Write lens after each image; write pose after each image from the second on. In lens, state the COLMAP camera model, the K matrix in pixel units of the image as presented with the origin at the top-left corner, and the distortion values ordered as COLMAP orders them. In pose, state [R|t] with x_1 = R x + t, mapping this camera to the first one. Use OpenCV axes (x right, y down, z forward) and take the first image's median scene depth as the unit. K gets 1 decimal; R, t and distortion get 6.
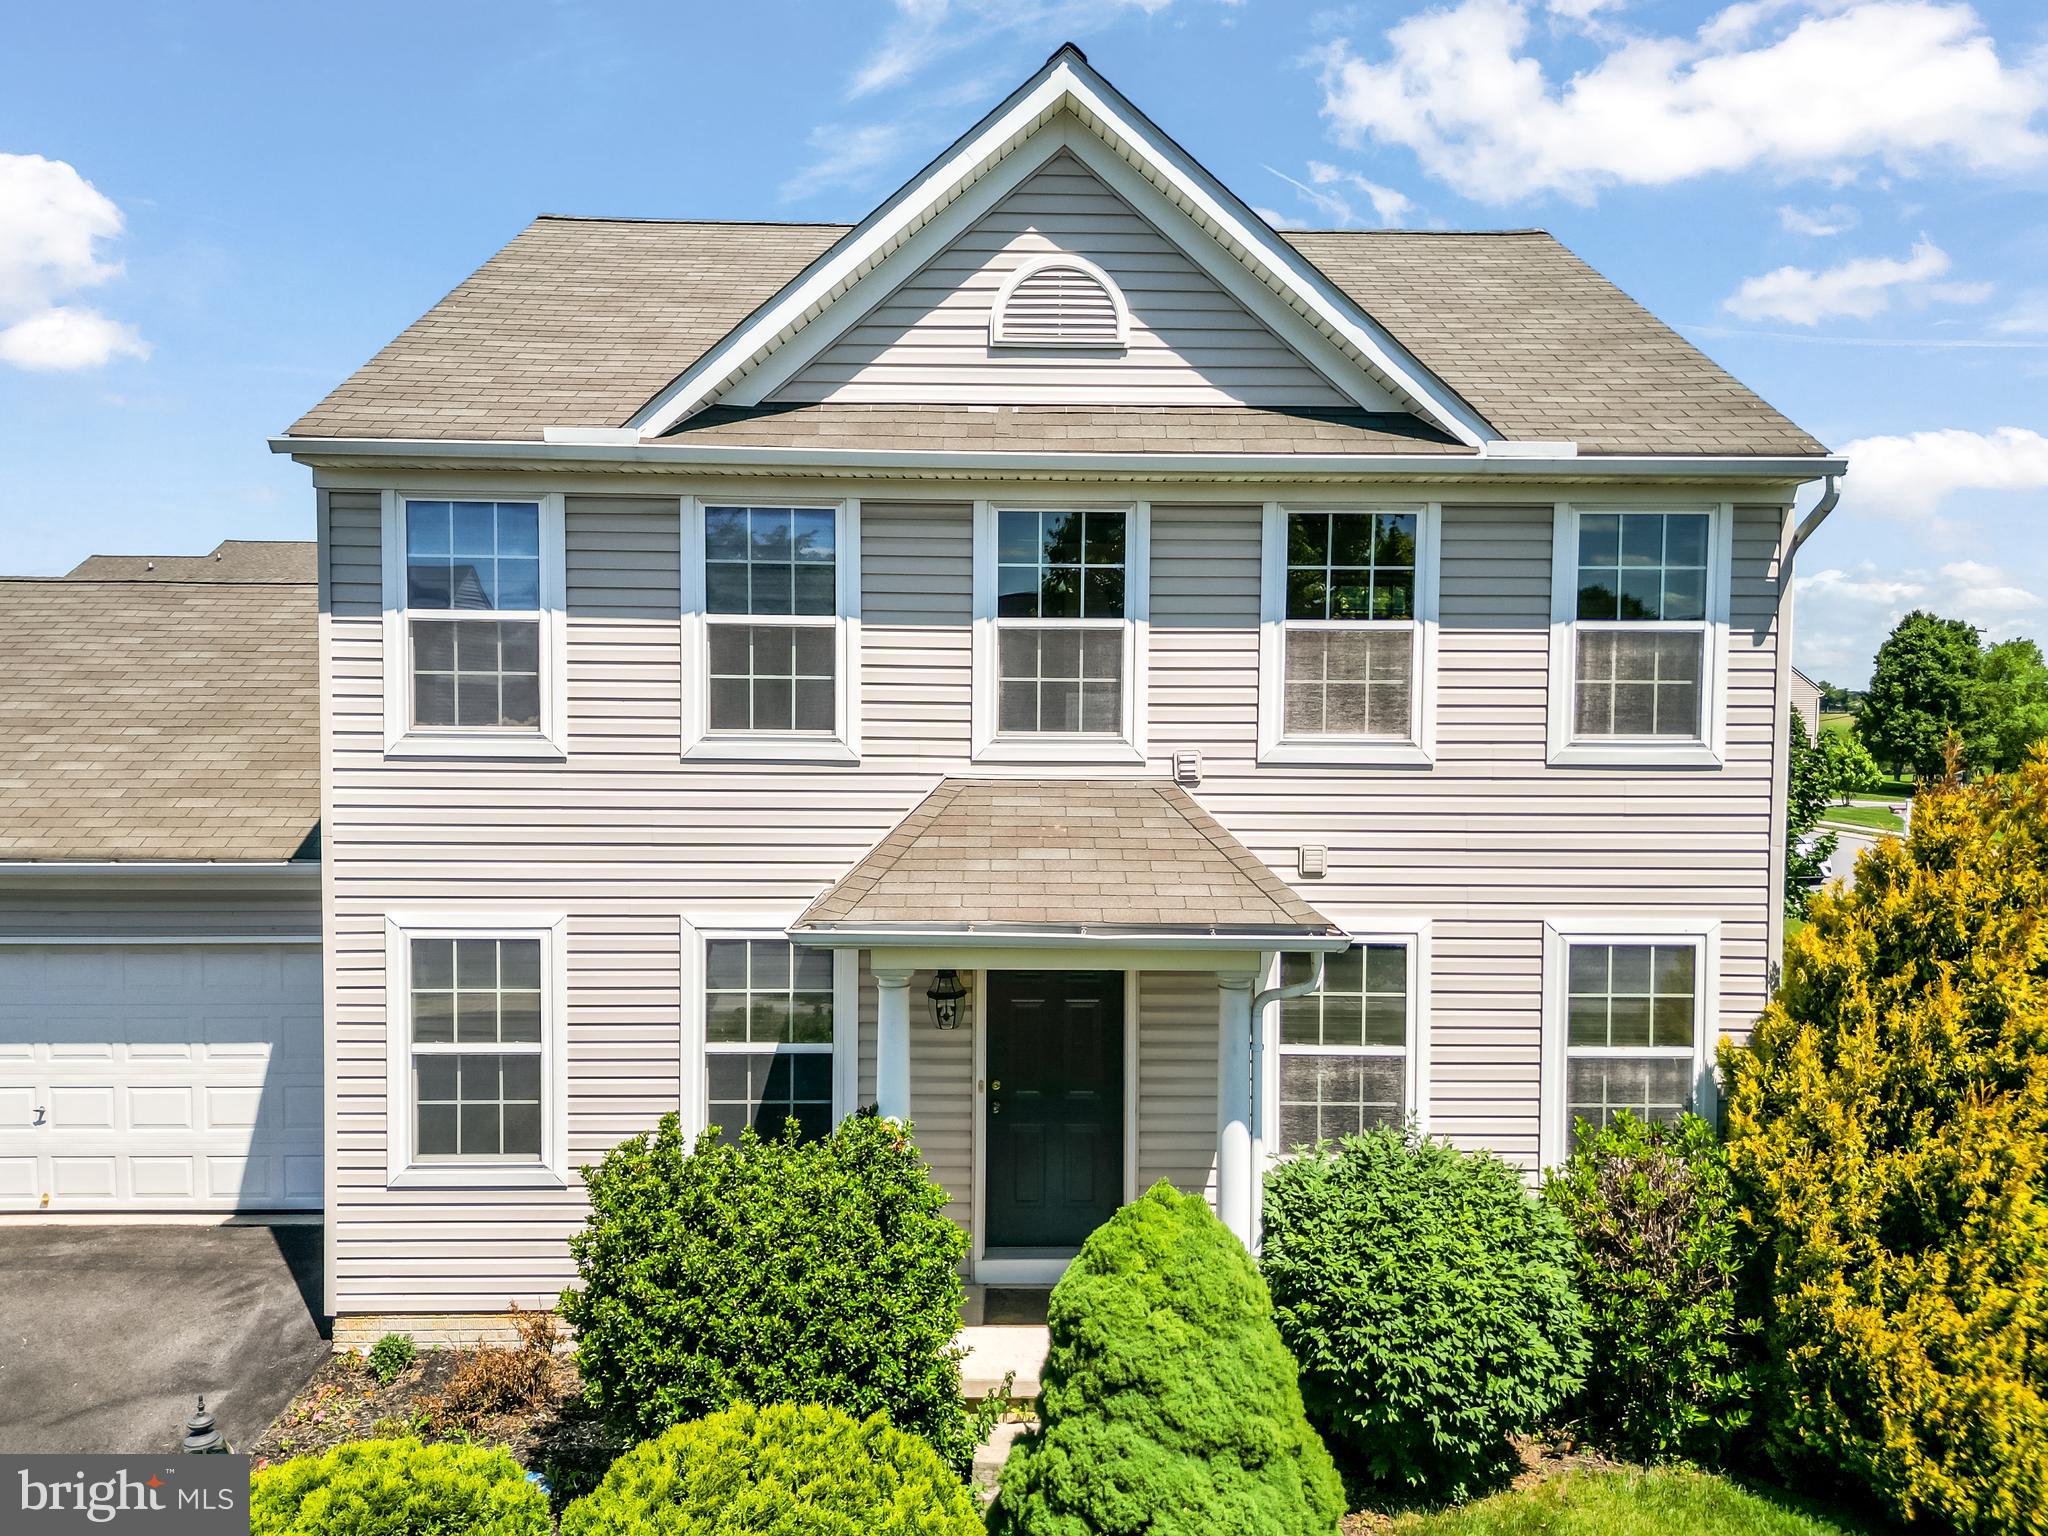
lens RADIAL K [[1443.8, 0, 1024.0], [0, 1443.8, 768.0], [0, 0, 1]] dist [0.056374, -0.045667]
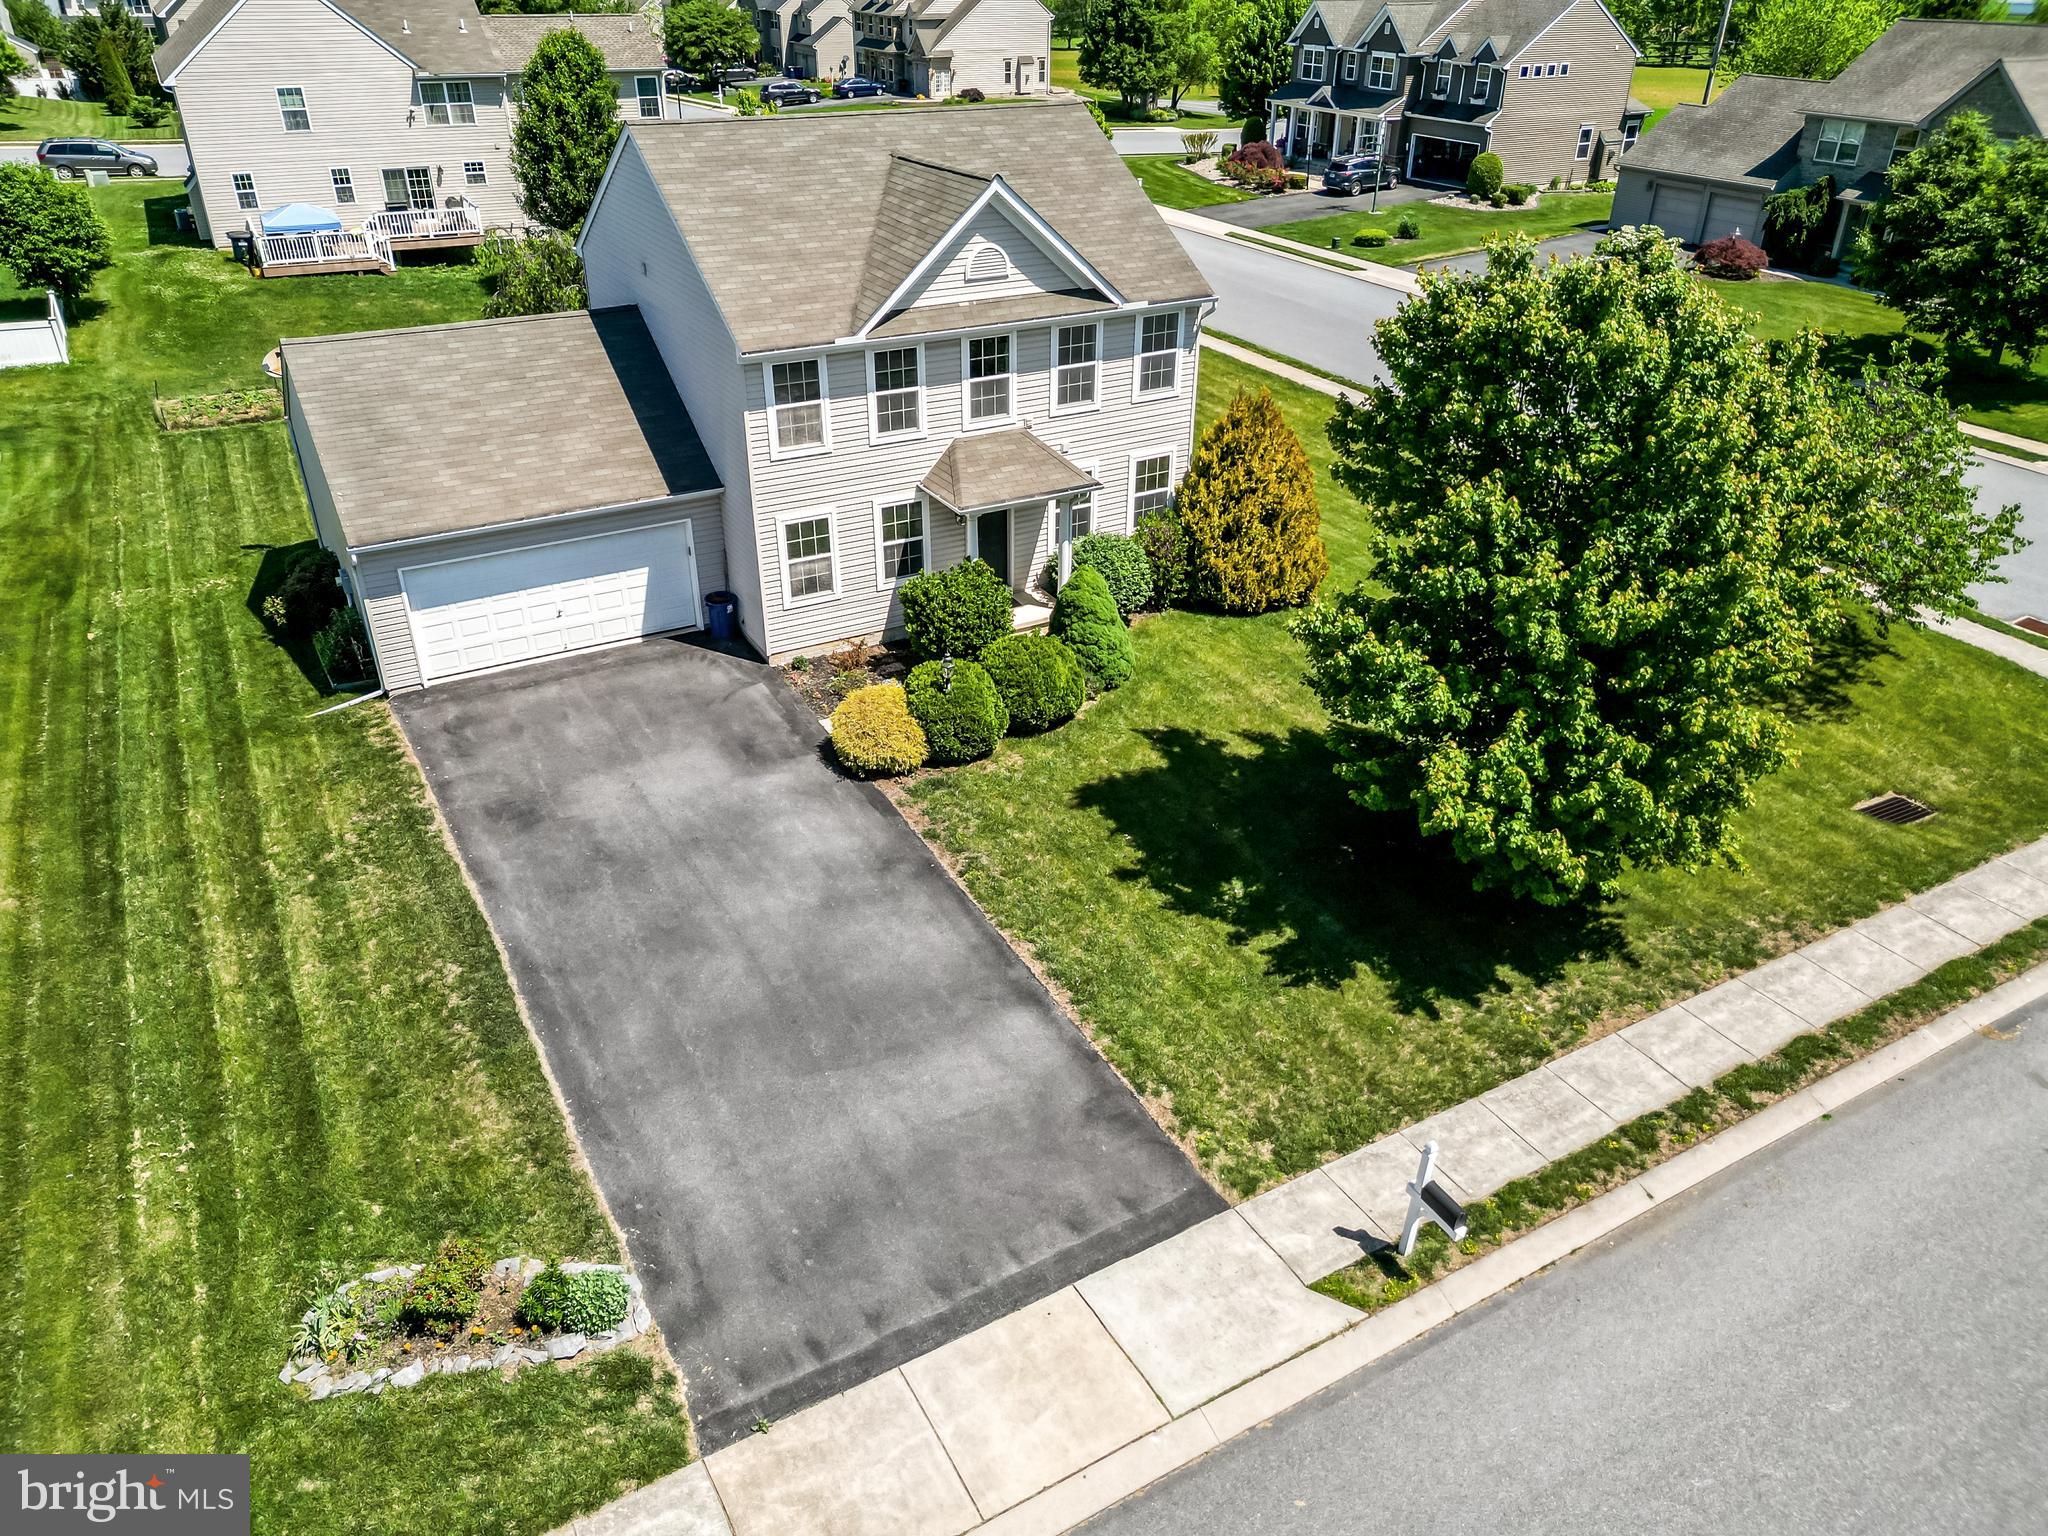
lens RADIAL K [[1444.6, 0, 1028.8], [0, 1444.6, 767.2], [0, 0, 1]] dist [0.084892, -0.087184]
pose [[0.871493, -0.244077, 0.425354, -1.310938], [0.021545, 0.885566, 0.464014, -0.748244], [-0.489935, -0.395220, 0.777023, -1.557298]]
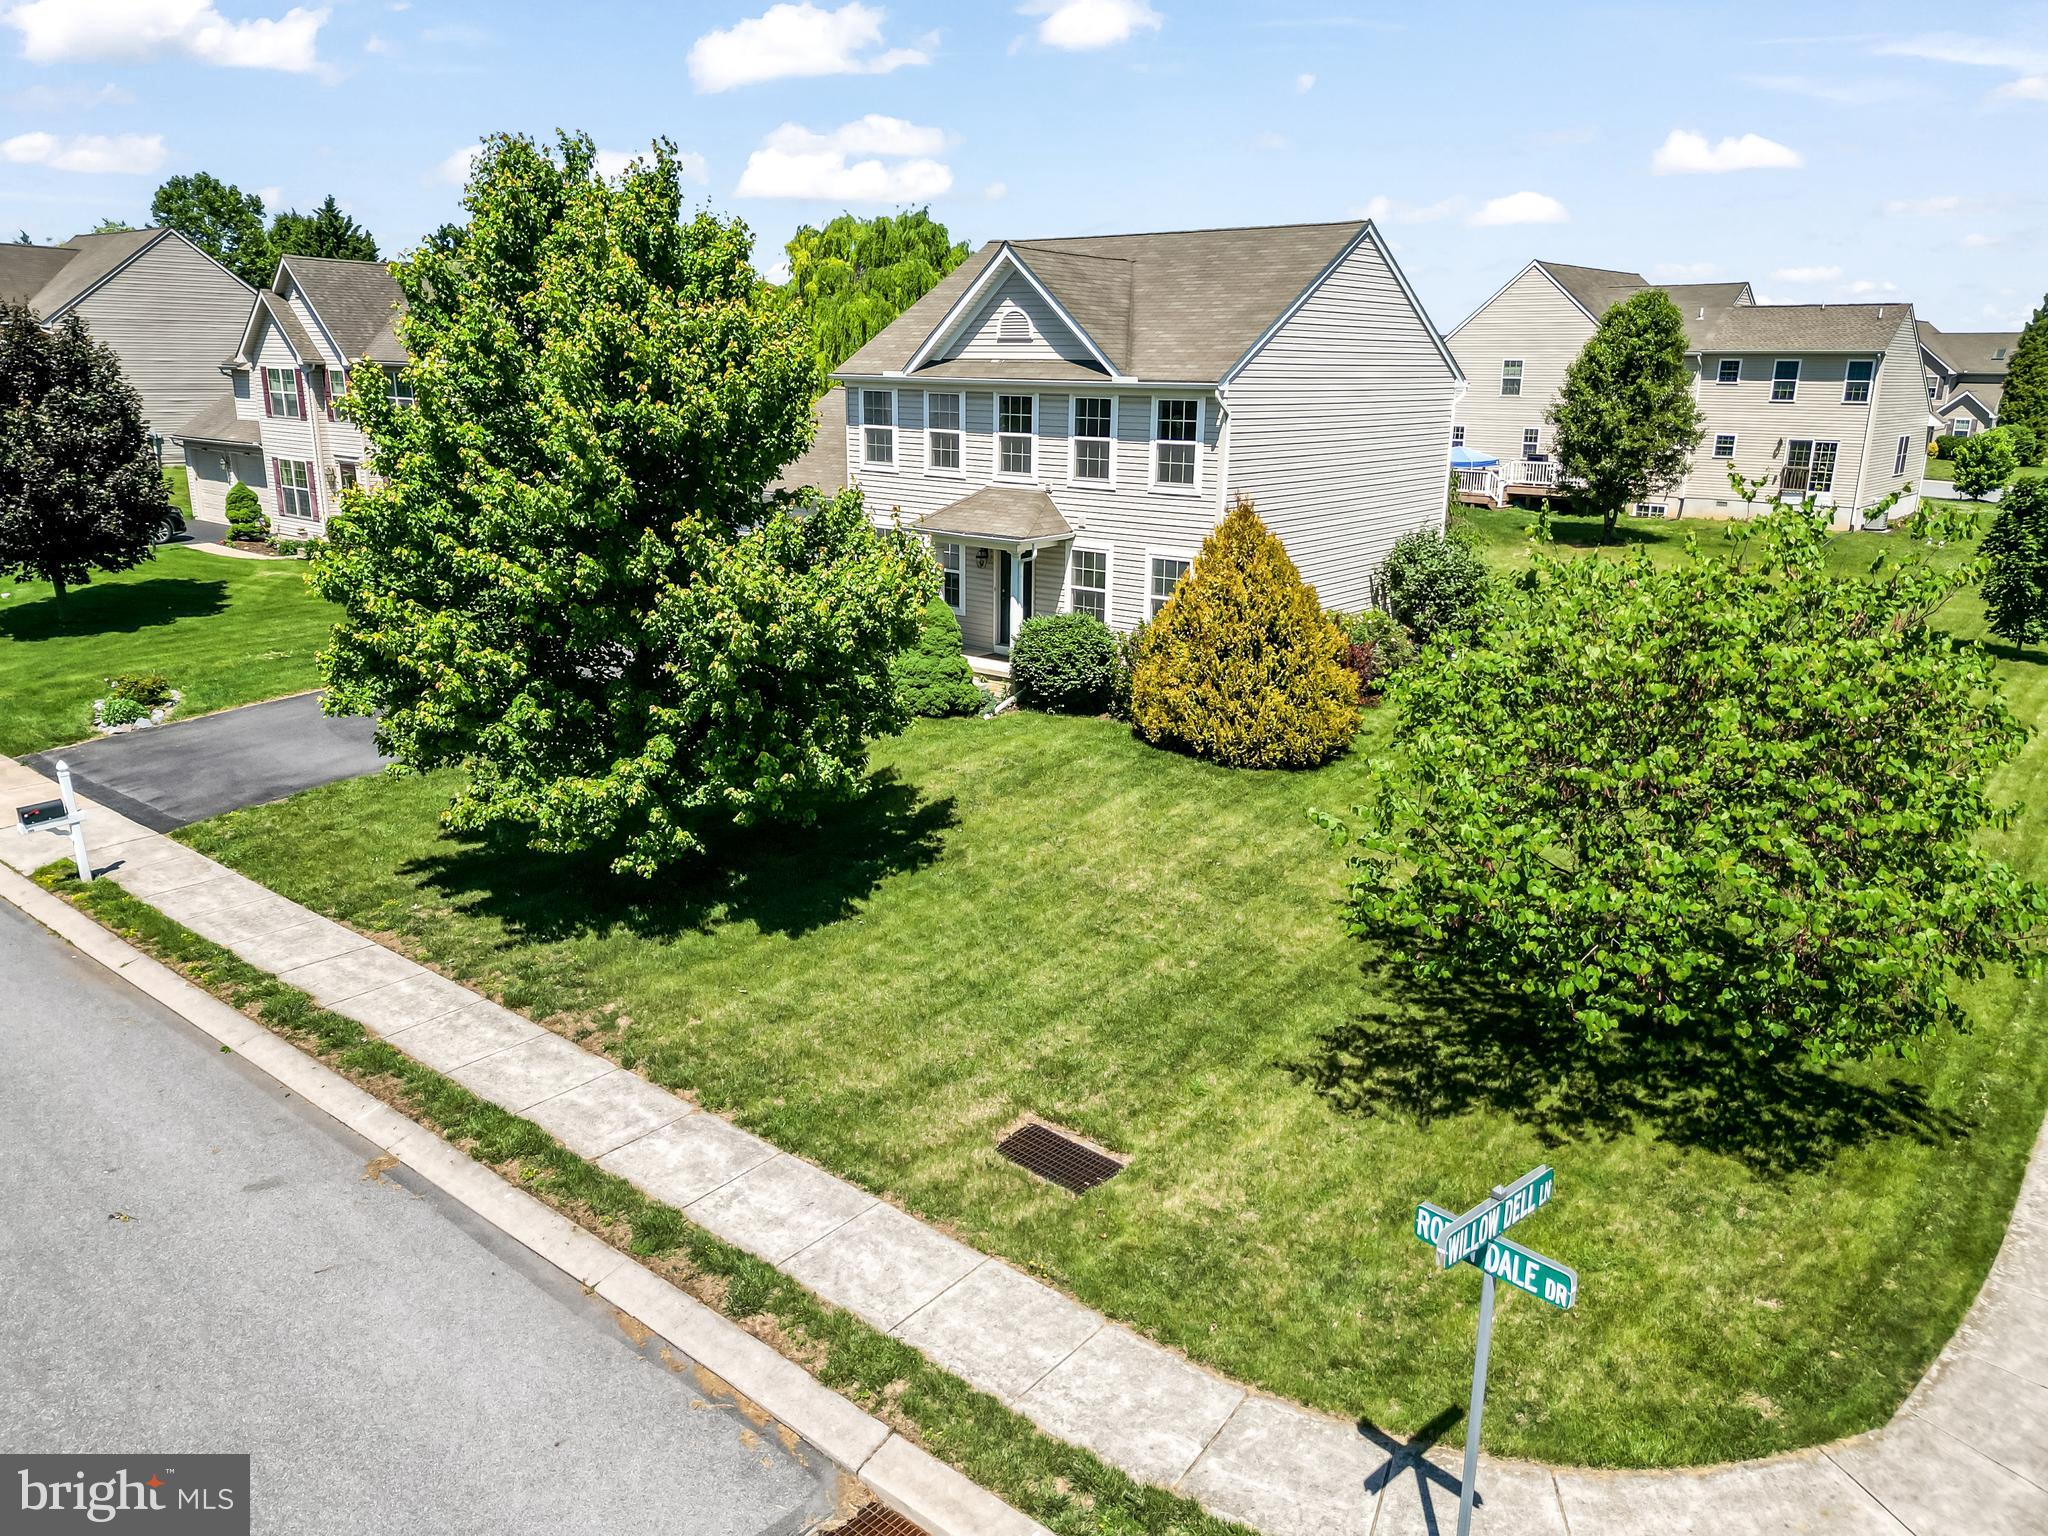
lens RADIAL K [[1444.6, 0, 1028.8], [0, 1444.6, 767.2], [0, 0, 1]] dist [0.084892, -0.087184]
pose [[0.762073, 0.174907, -0.623420, 2.055646], [-0.037937, 0.973231, 0.226675, -0.113076], [0.646379, -0.149092, 0.748309, -1.343675]]
